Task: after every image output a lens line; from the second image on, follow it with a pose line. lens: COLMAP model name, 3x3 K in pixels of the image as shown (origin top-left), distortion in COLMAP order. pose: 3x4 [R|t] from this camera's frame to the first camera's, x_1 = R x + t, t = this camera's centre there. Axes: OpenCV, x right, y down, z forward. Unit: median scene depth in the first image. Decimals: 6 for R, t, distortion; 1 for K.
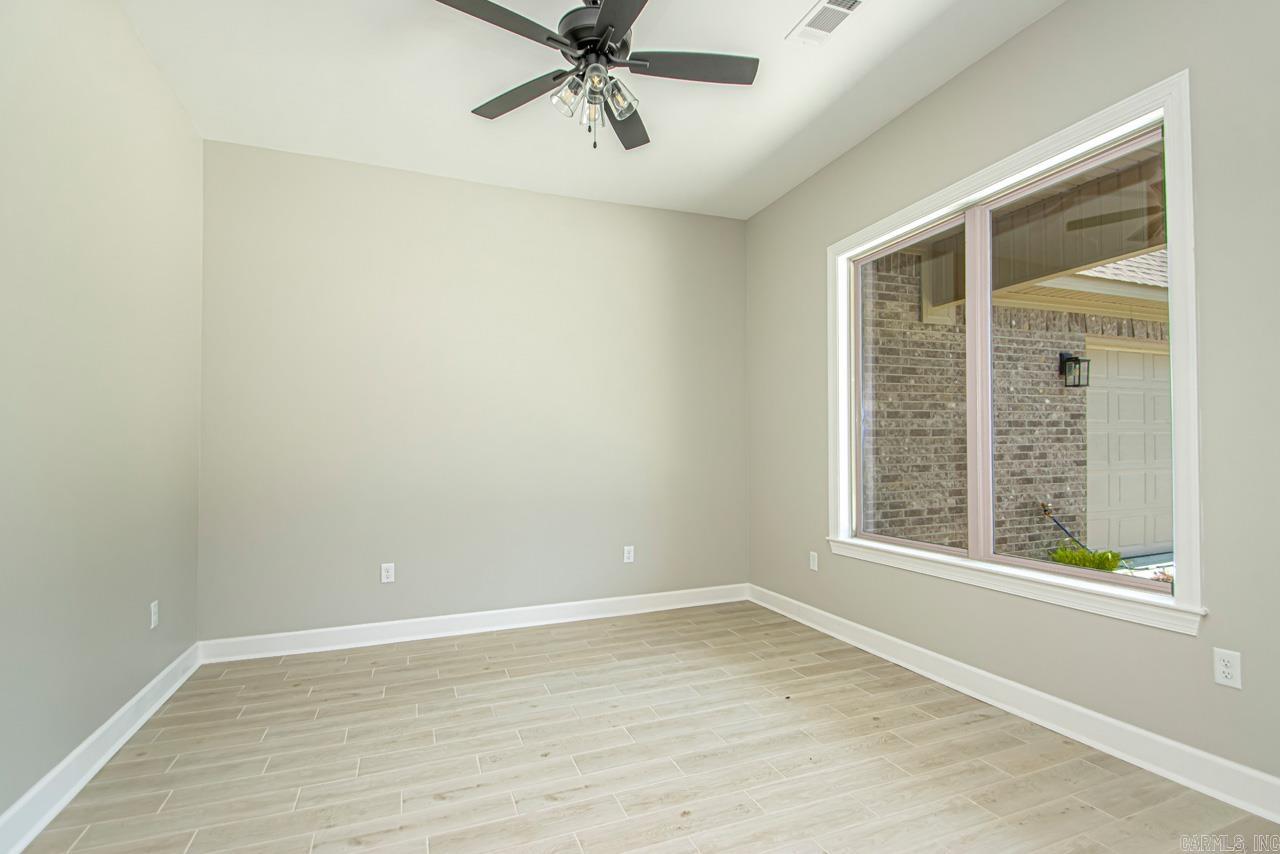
lens RADIAL K [[621.9, 0, 639.2], [0, 621.9, 435.4], [0, 0, 1]] dist [-0.001414, -0.001747]
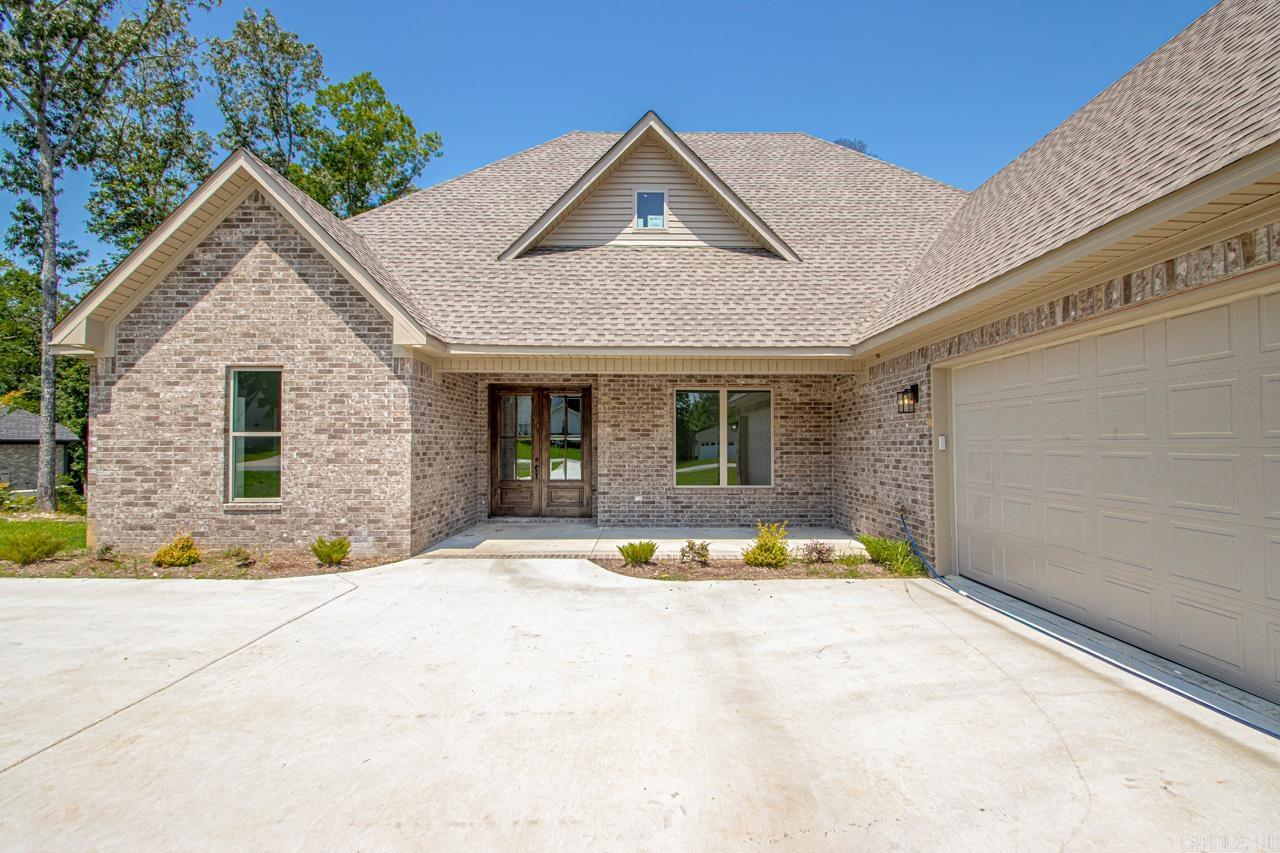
lens RADIAL K [[598.0, 0, 650.5], [0, 598.0, 424.2], [0, 0, 1]] dist [-0.000172, -0.000426]
pose [[-0.355125, -0.021004, -0.934583, 1.976773], [0.027769, 0.999069, -0.033005, -0.031057], [0.934406, -0.037673, -0.354211, 0.939221]]
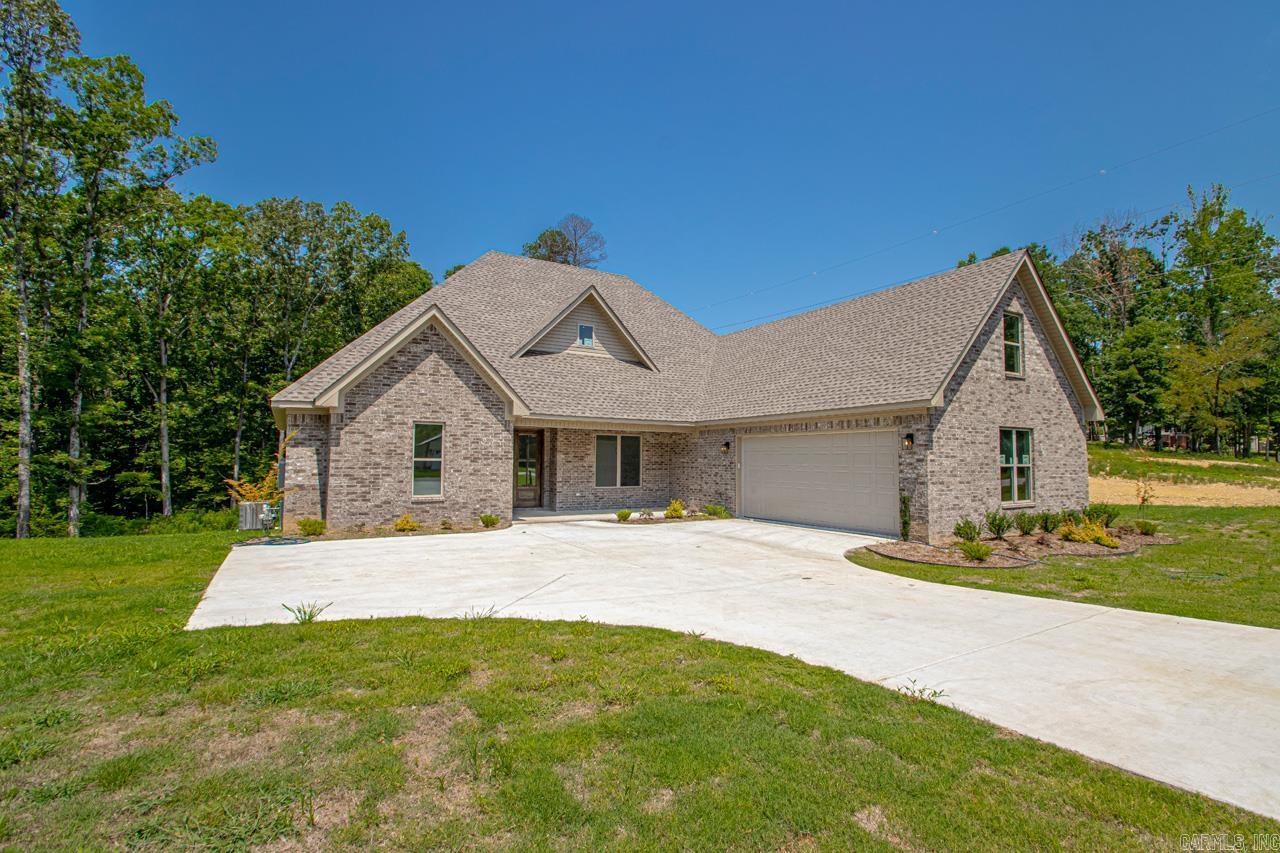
lens RADIAL K [[604.5, 0, 644.8], [0, 604.5, 425.4], [0, 0, 1]] dist [0.017408, -0.018065]
pose [[0.163489, -0.043059, -0.985605, 3.543814], [0.015077, 0.999039, -0.041145, -0.099013], [0.986430, -0.008133, 0.163982, 0.127387]]
